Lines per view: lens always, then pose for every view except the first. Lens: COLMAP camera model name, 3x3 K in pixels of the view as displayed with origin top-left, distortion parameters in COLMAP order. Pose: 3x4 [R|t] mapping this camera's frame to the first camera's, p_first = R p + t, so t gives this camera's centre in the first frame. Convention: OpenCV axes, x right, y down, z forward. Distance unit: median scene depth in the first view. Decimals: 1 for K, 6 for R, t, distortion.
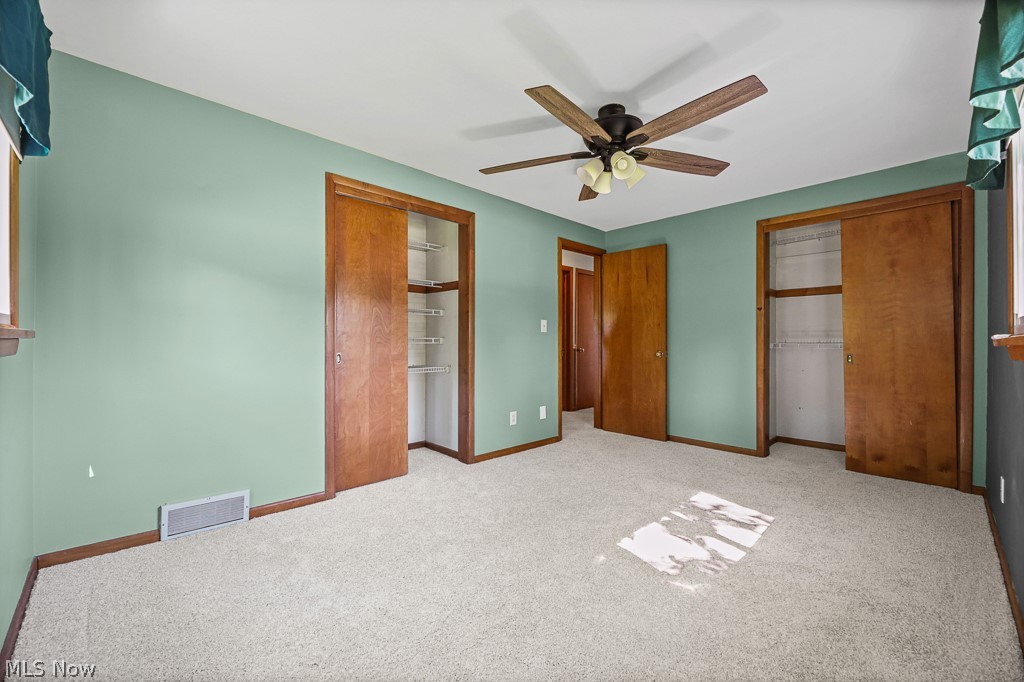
lens RADIAL K [[418.0, 0, 512.0], [0, 418.0, 341.0], [0, 0, 1]] dist [0.000051, -0.000064]
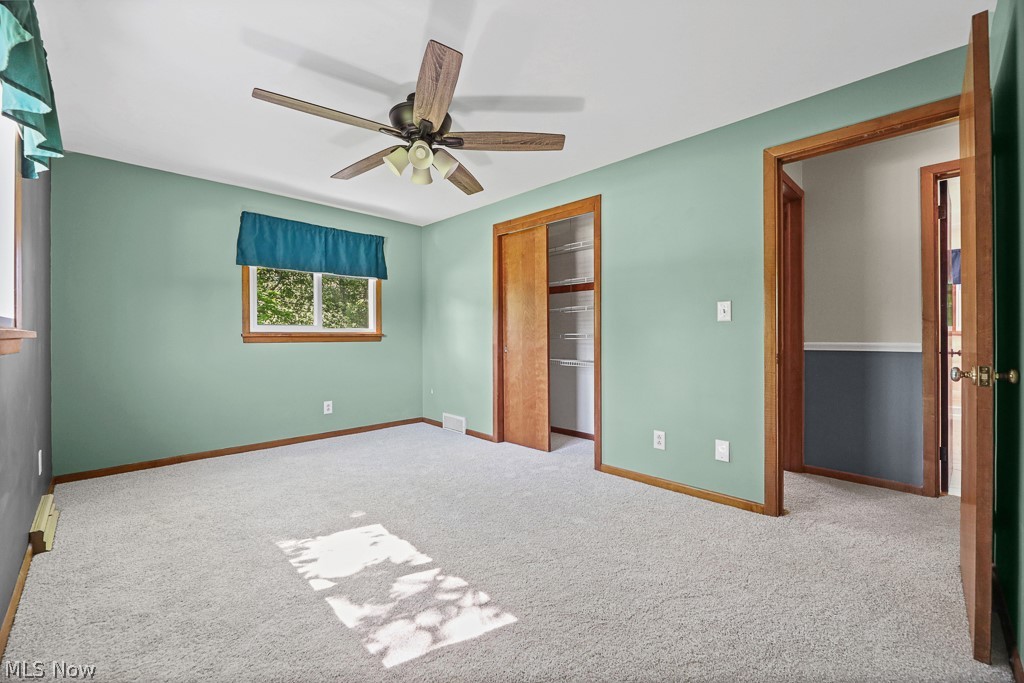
lens RADIAL K [[418.0, 0, 512.0], [0, 418.0, 341.5], [0, 0, 1]] dist [0.000051, -0.000064]
pose [[0.012283, 0.007994, -0.999893, 0.997664], [0.003088, 0.999963, 0.008033, 0.004305], [0.999920, -0.003187, 0.012258, 0.981035]]
